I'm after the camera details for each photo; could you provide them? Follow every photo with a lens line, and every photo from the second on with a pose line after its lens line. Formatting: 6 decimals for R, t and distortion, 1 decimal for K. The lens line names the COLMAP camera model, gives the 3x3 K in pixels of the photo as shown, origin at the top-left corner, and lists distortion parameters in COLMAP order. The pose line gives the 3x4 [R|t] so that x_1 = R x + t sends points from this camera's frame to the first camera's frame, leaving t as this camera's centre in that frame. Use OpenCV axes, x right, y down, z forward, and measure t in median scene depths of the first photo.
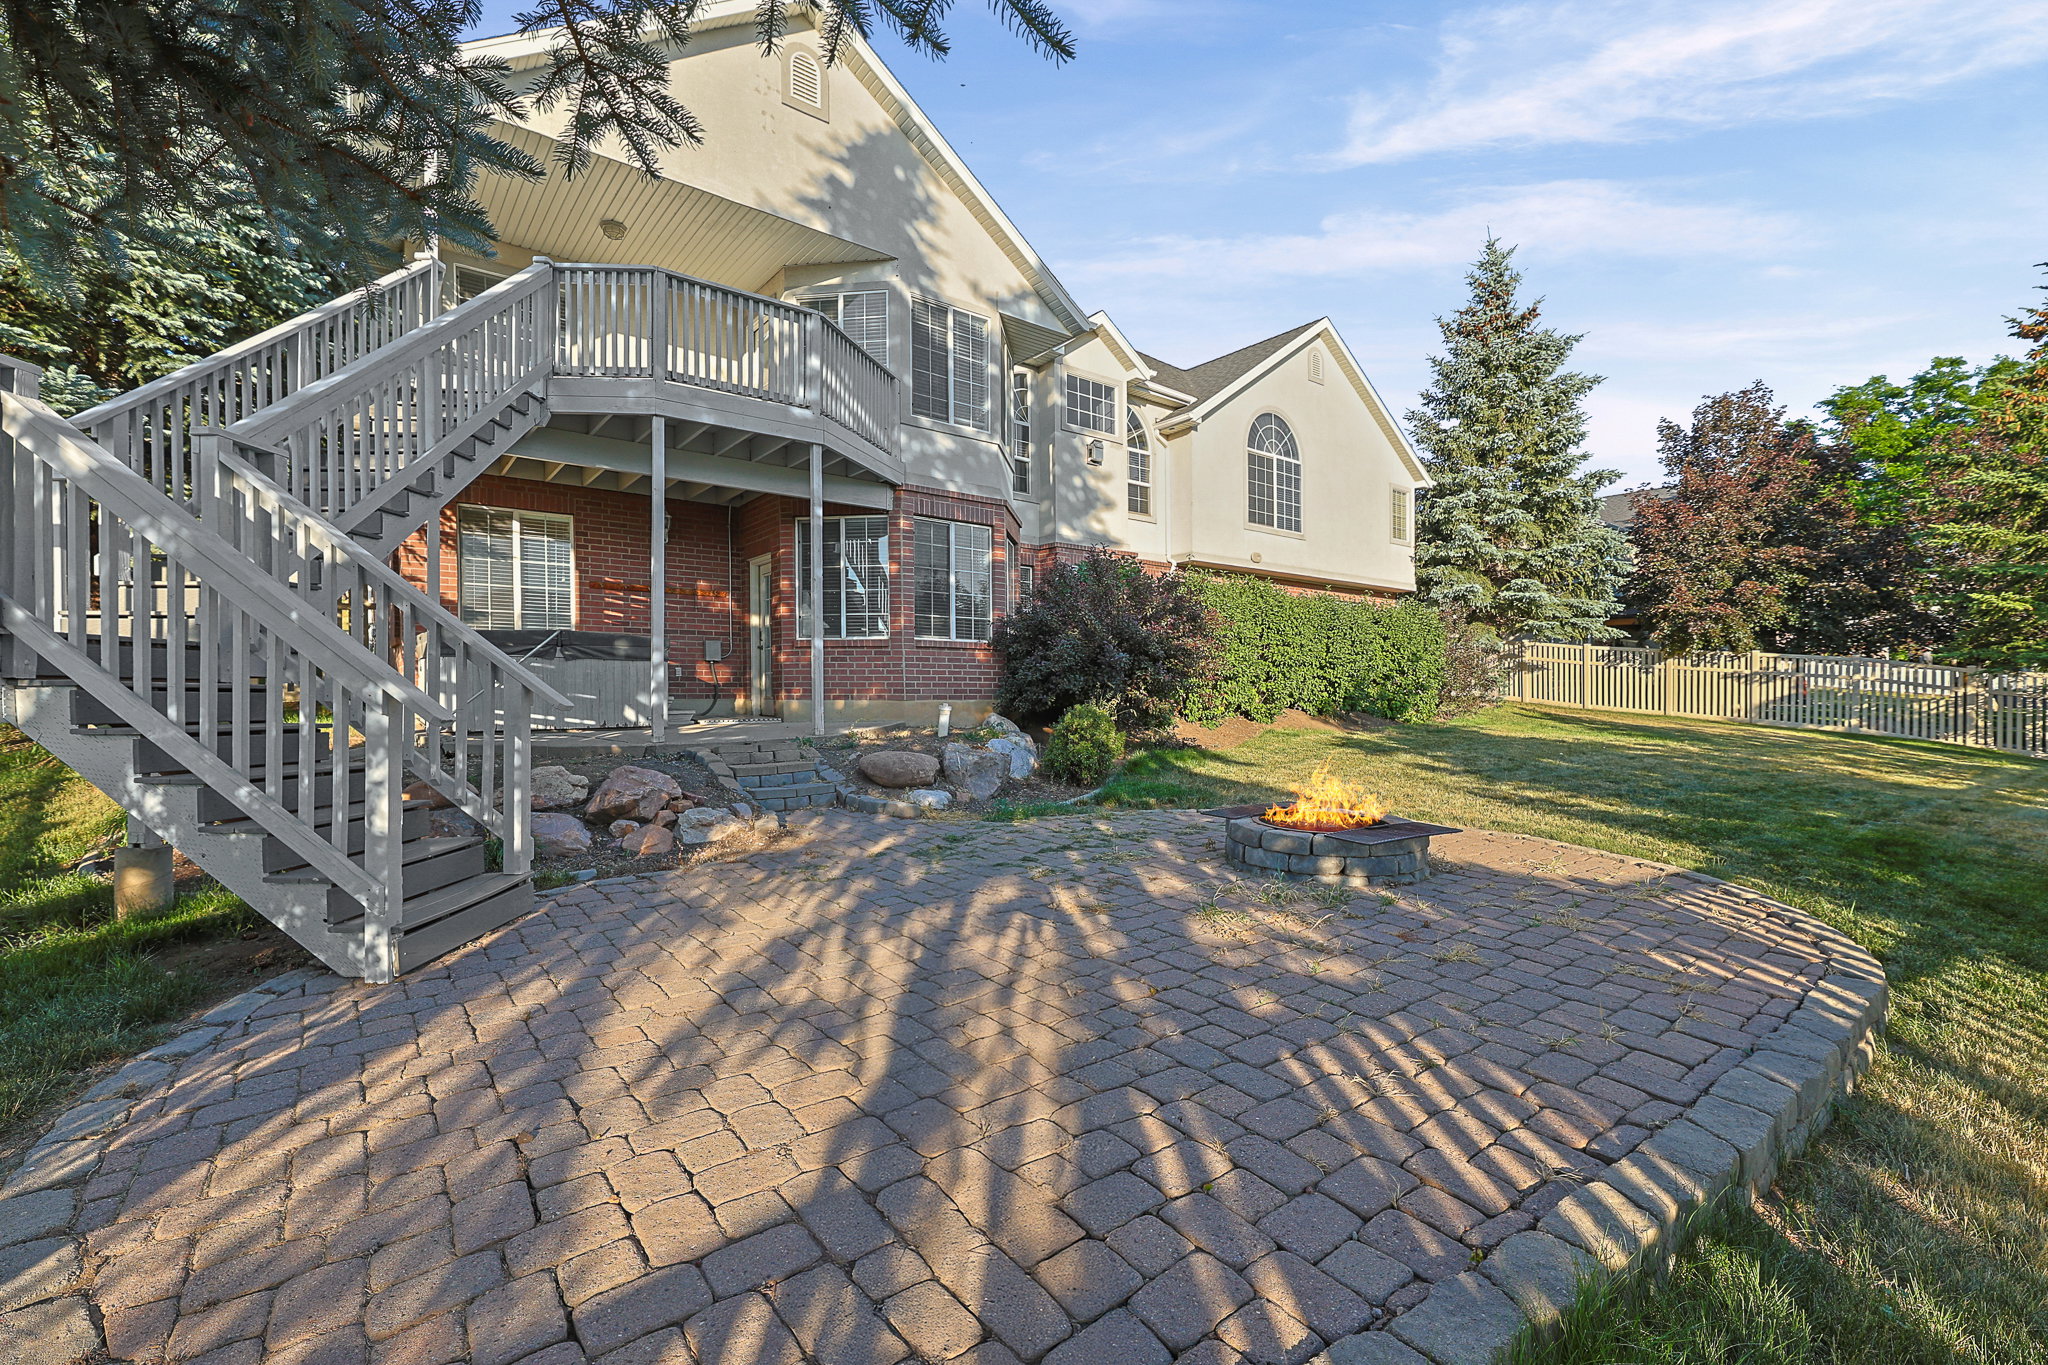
lens RADIAL K [[879.5, 0, 995.7], [0, 879.5, 692.4], [0, 0, 1]] dist [-0.001346, -0.000697]
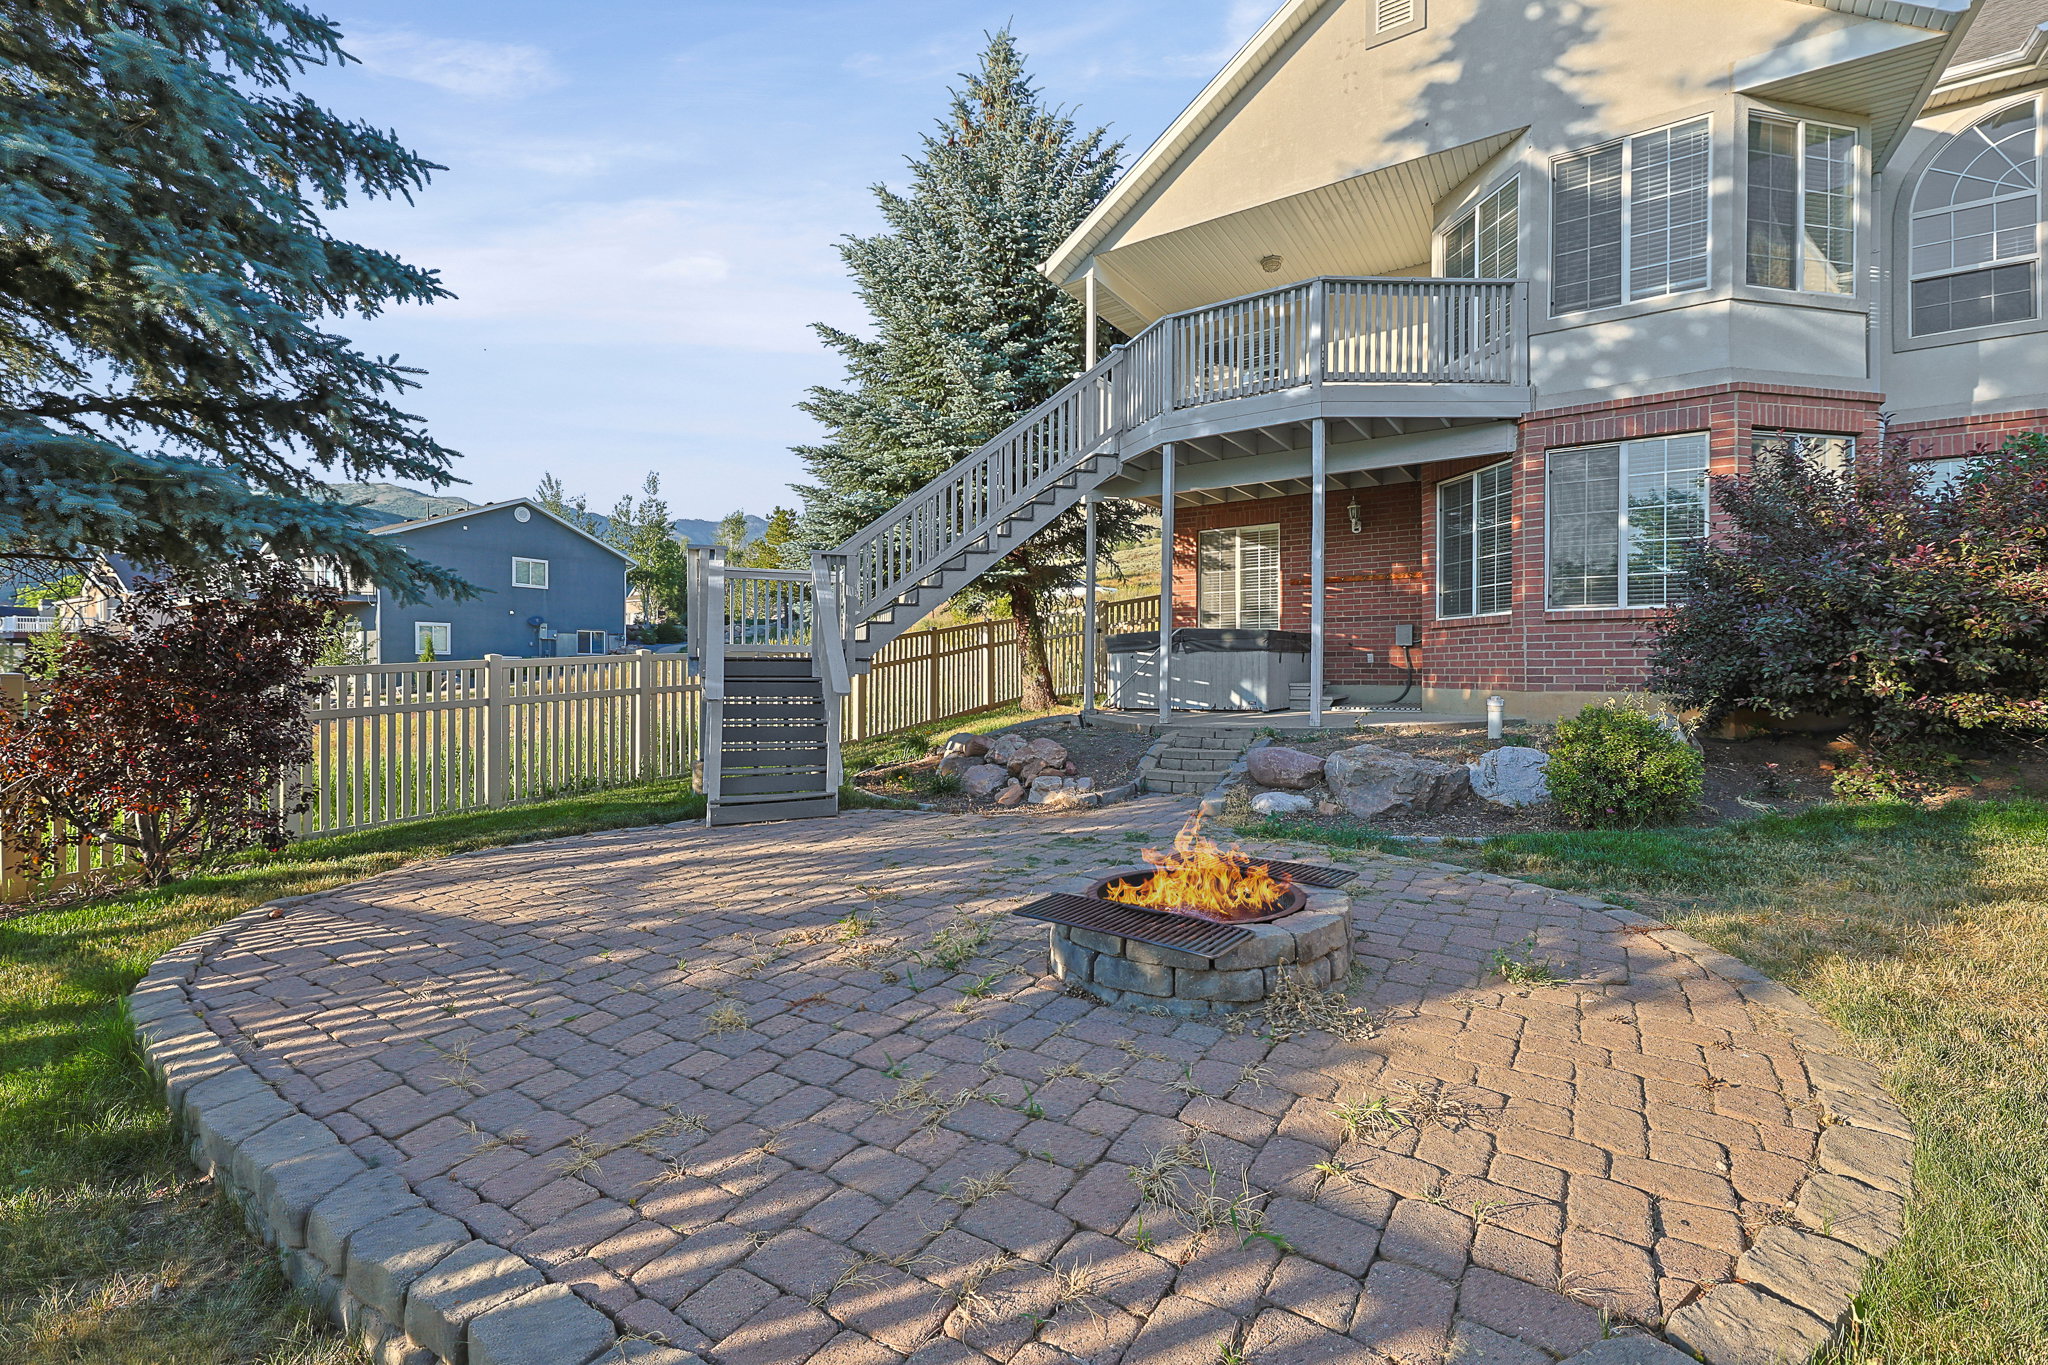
lens RADIAL K [[854.5, 0, 1047.1], [0, 854.5, 681.7], [0, 0, 1]] dist [-0.001211, -0.000489]
pose [[0.345718, 0.009447, -0.938291, 0.456500], [0.002282, 0.999938, 0.010908, -0.008284], [0.938336, -0.005912, 0.345675, 0.334166]]
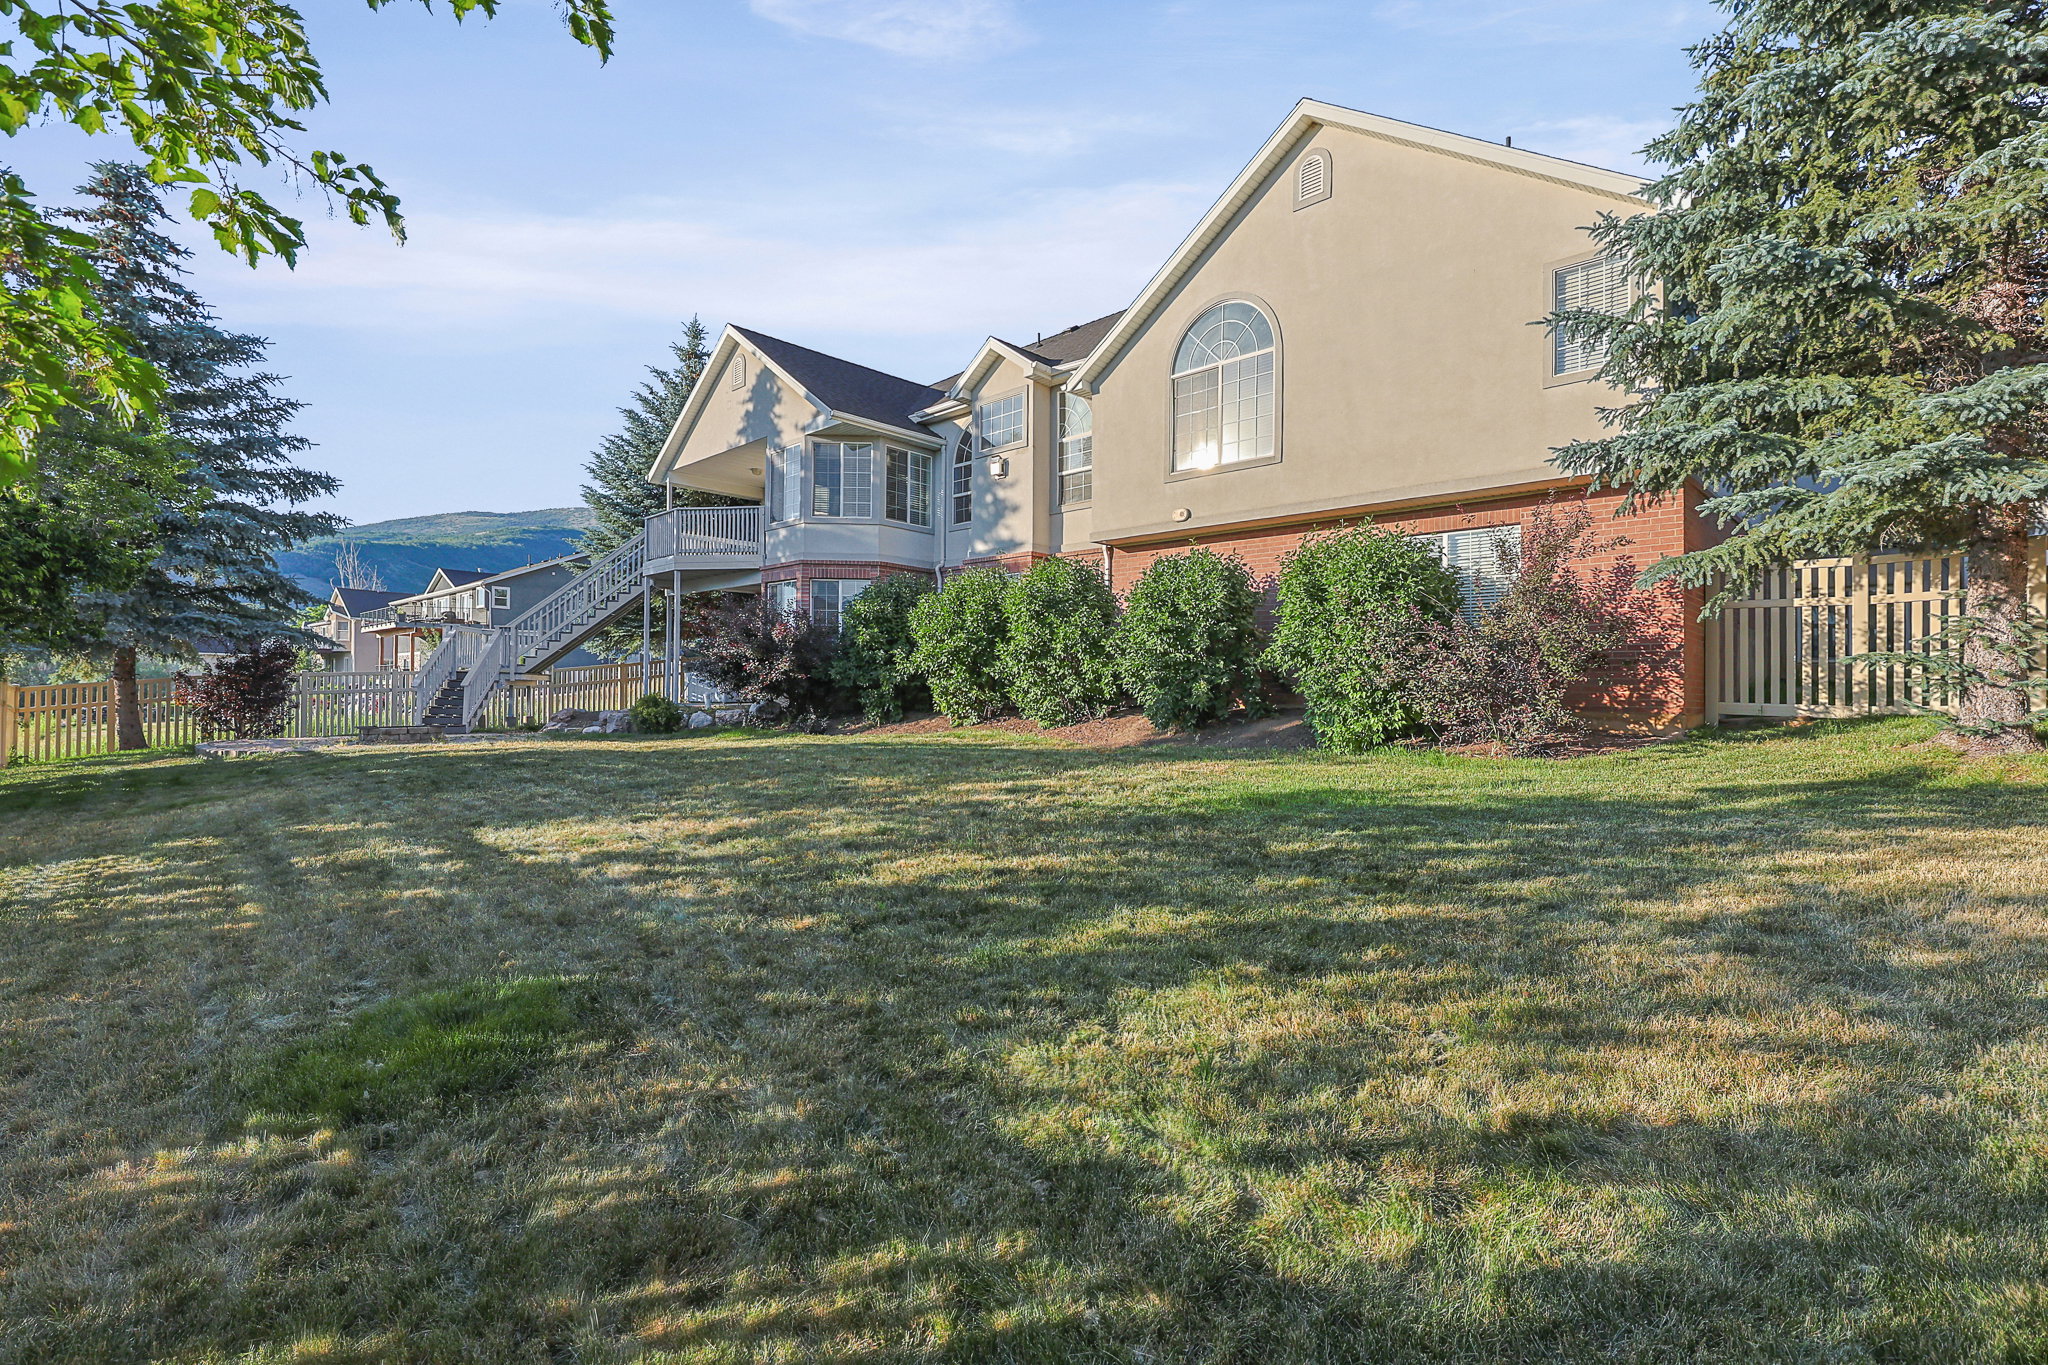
lens RADIAL K [[879.5, 0, 995.7], [0, 879.5, 692.4], [0, 0, 1]] dist [-0.001346, -0.000697]
pose [[0.157991, 0.003613, -0.987434, 1.661779], [-0.007217, 0.999971, 0.002504, 0.001099], [0.987414, 0.006730, 0.158012, 1.173579]]
